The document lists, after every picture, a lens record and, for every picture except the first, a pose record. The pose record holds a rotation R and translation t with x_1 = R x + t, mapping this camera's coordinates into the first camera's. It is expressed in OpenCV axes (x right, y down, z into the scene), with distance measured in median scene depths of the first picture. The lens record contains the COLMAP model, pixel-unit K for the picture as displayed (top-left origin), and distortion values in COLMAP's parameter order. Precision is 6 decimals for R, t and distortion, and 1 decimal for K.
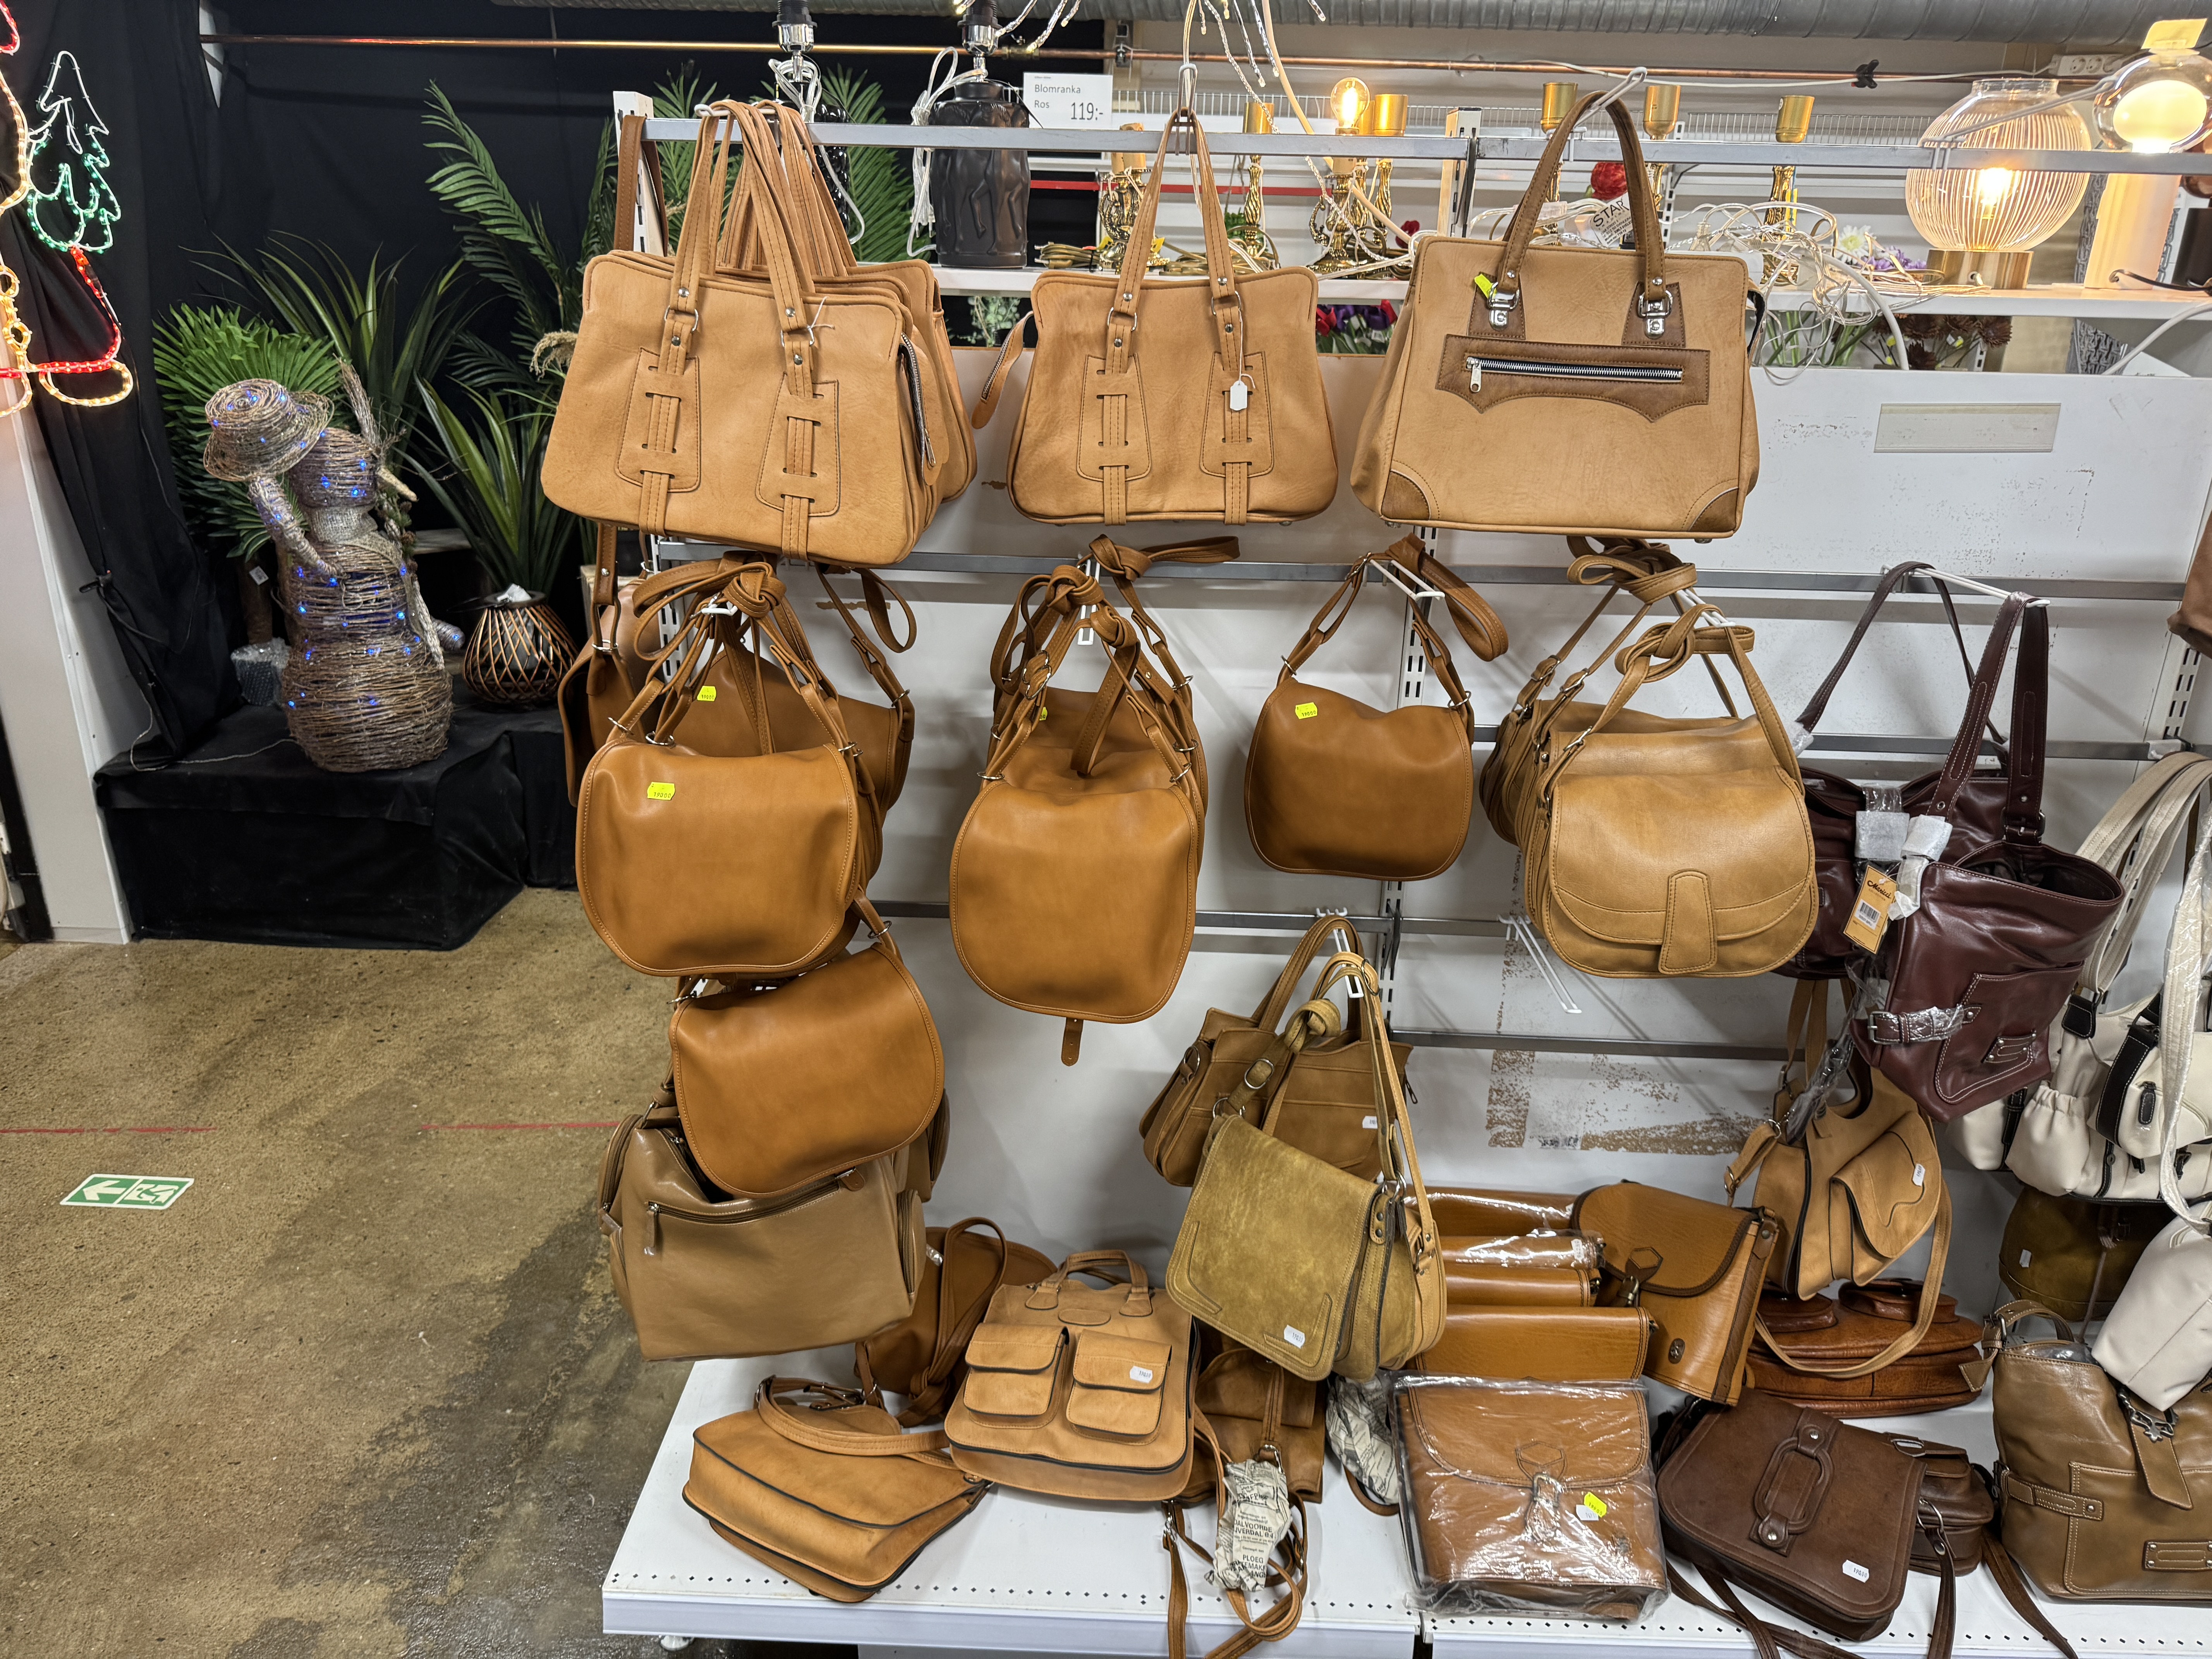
lens RADIAL K [[1538.4, 0, 1105.8], [0, 1538.4, 796.7], [0, 0, 1]] dist [0.002574, -0.025042]
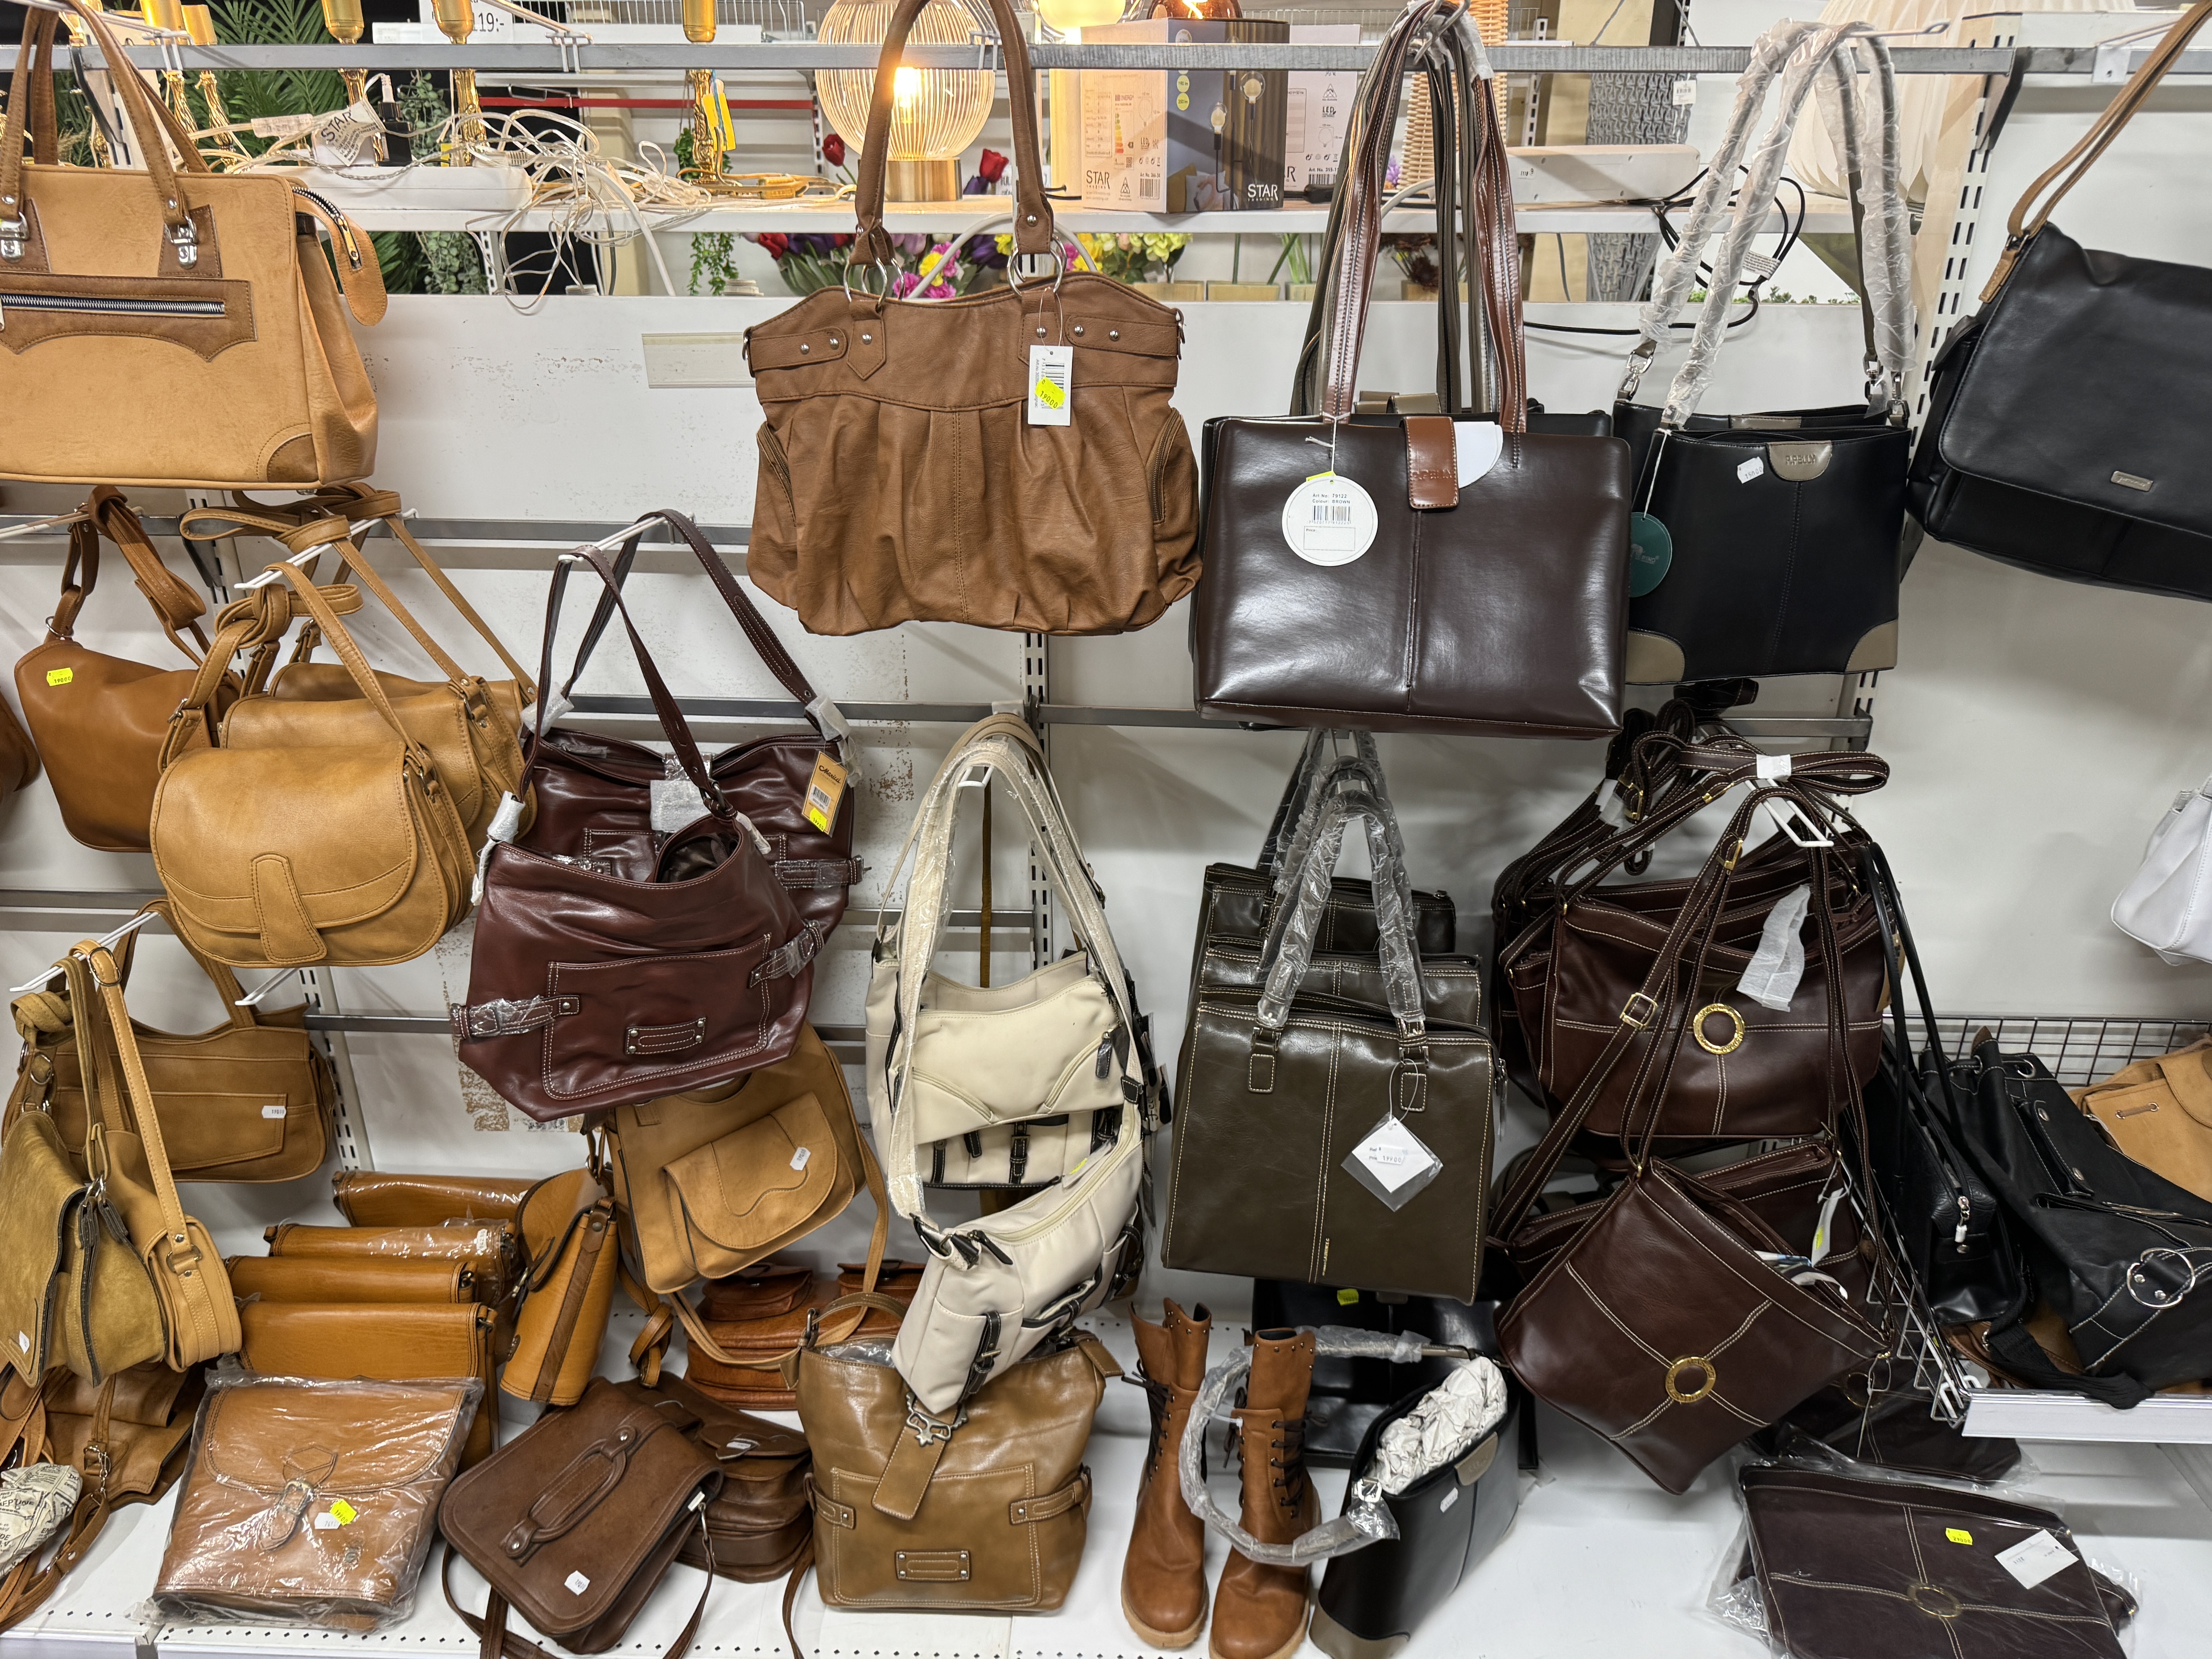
lens RADIAL K [[1550.1, 0, 1106.0], [0, 1550.1, 829.5], [0, 0, 1]] dist [-0.005588, -0.002963]
pose [[0.999901, -0.013946, -0.001666, 0.809609], [0.014022, 0.998060, 0.060652, -0.014502], [0.000817, -0.060669, 0.998158, 0.067694]]
